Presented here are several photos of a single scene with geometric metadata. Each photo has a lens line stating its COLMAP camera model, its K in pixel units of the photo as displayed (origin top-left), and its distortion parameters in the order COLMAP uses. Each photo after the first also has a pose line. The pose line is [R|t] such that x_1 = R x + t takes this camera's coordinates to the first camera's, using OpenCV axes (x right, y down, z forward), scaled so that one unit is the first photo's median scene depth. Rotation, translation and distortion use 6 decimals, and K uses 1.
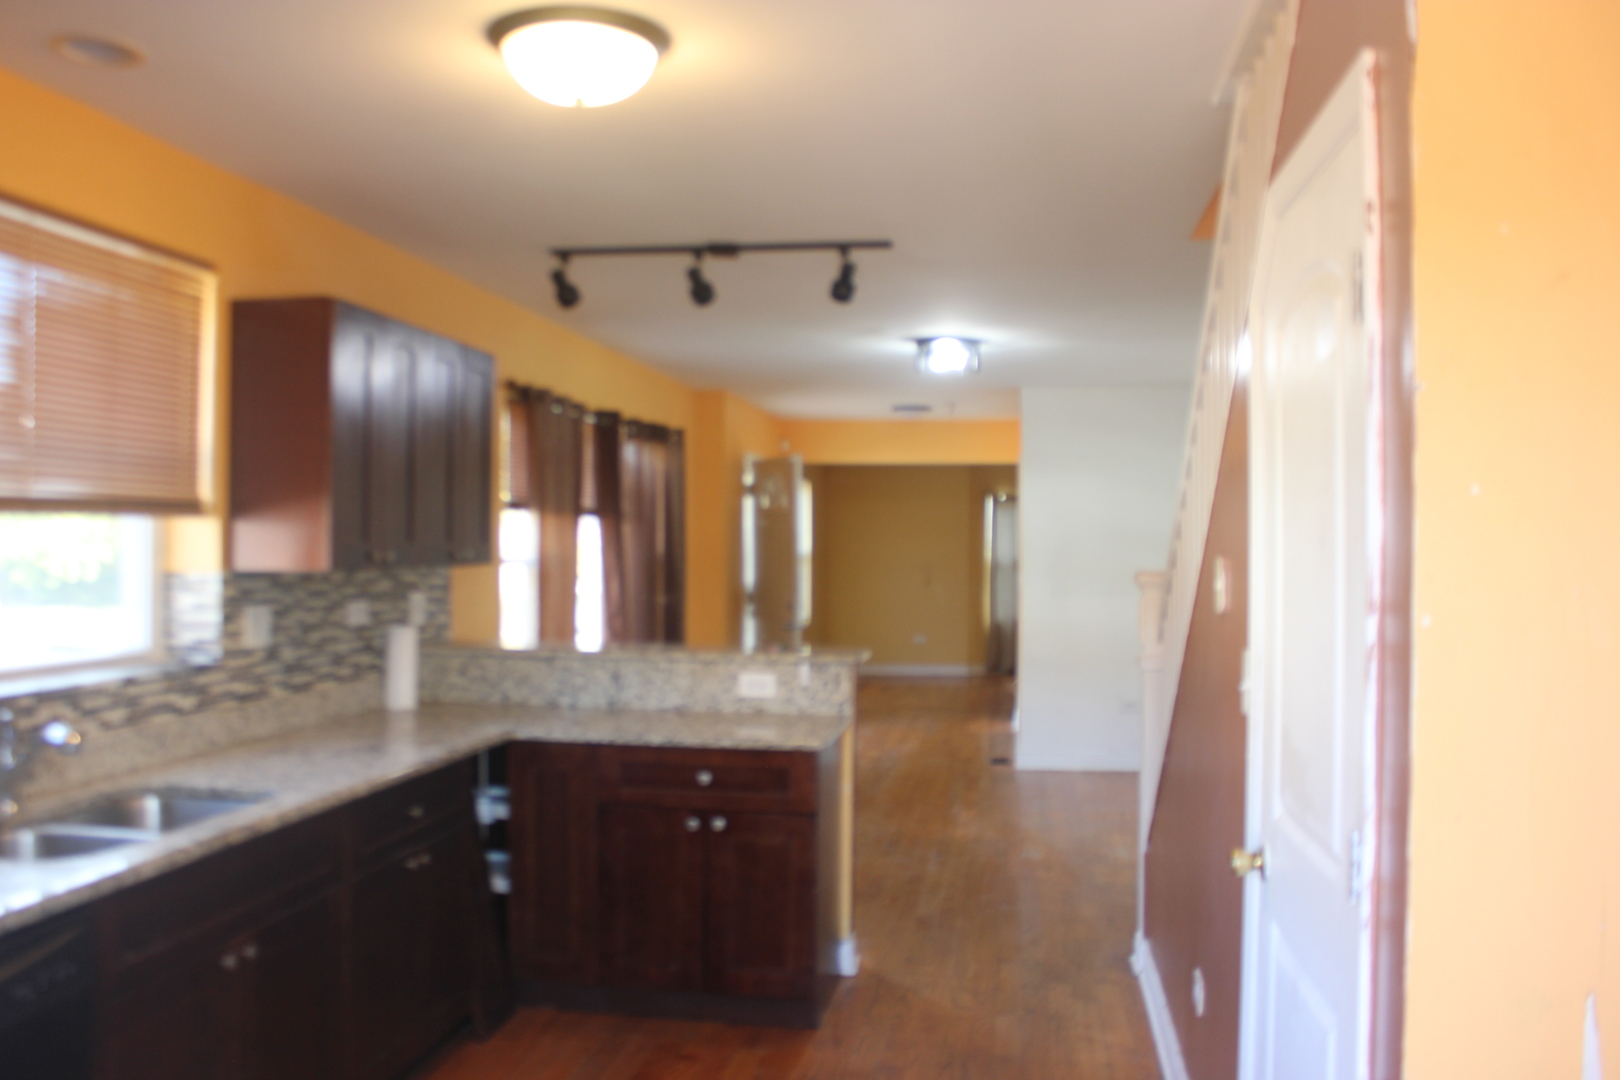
lens RADIAL K [[1352.3, 0, 810.0], [0, 1352.3, 540.0], [0, 0, 1]] dist [-0.161014, 0.122496]
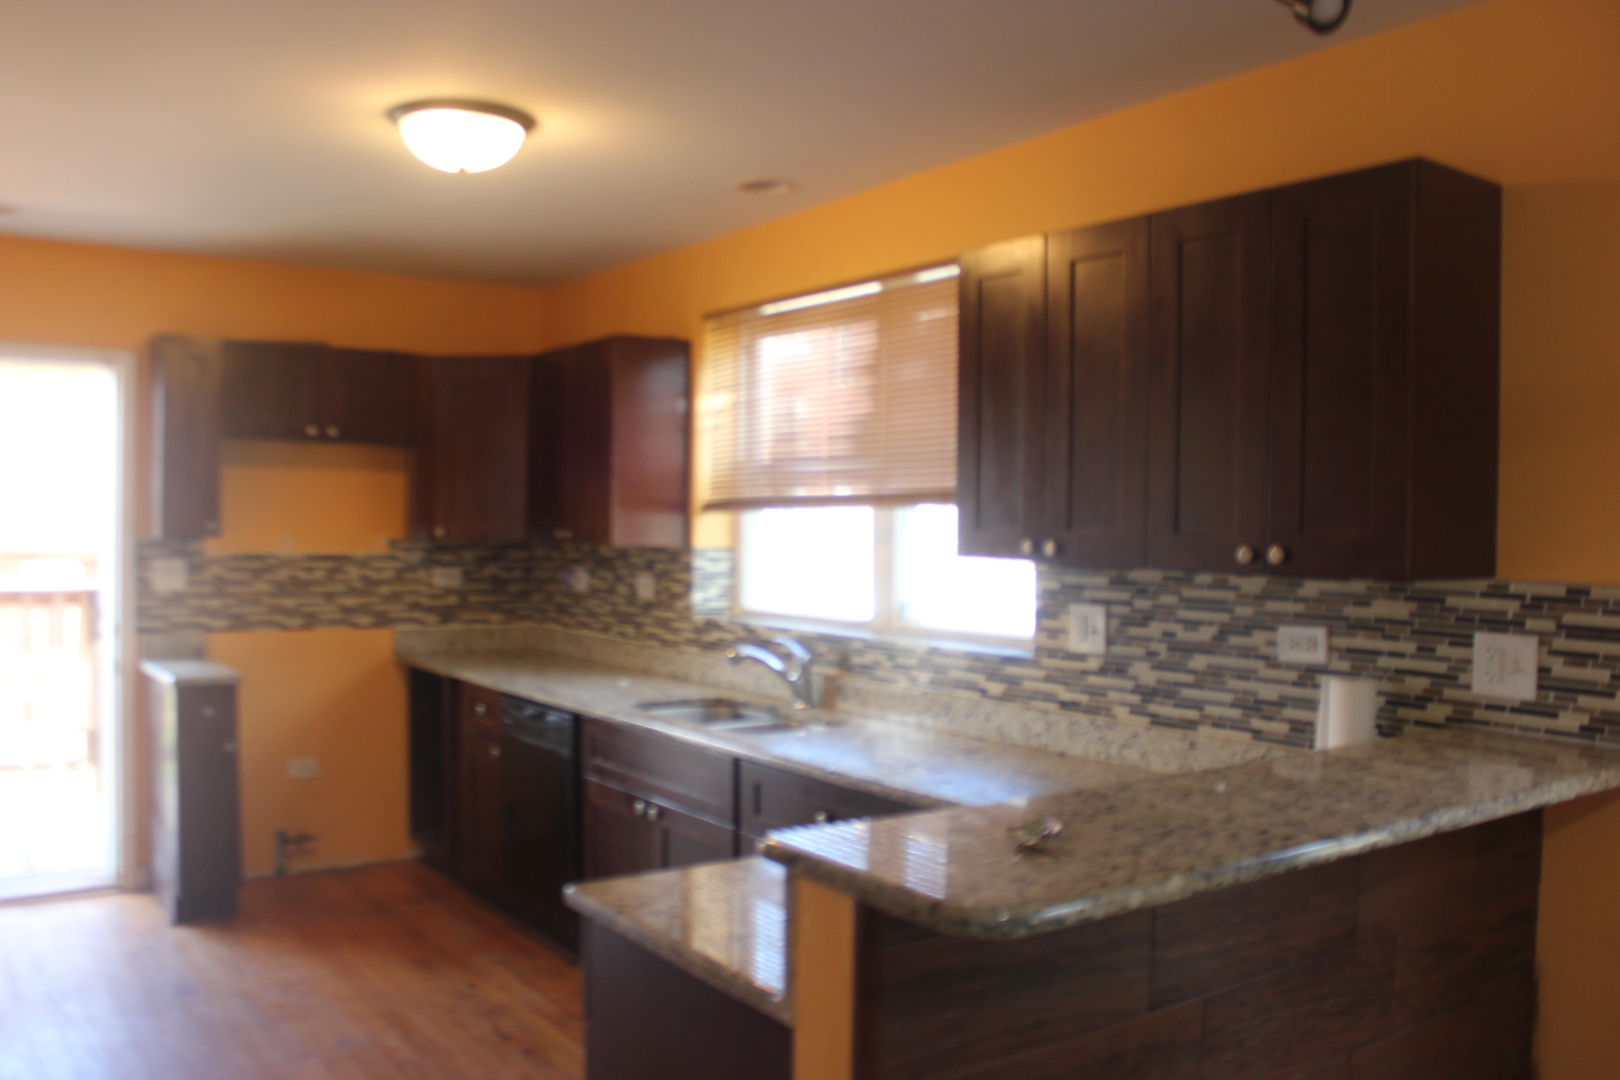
lens RADIAL K [[1352.3, 0, 810.0], [0, 1352.3, 540.0], [0, 0, 1]] dist [-0.161014, 0.122496]
pose [[-0.717308, -0.004286, -0.696743, 0.322027], [-0.012260, 0.999904, 0.006471, 0.004201], [0.696648, 0.013184, -0.717292, 1.504223]]
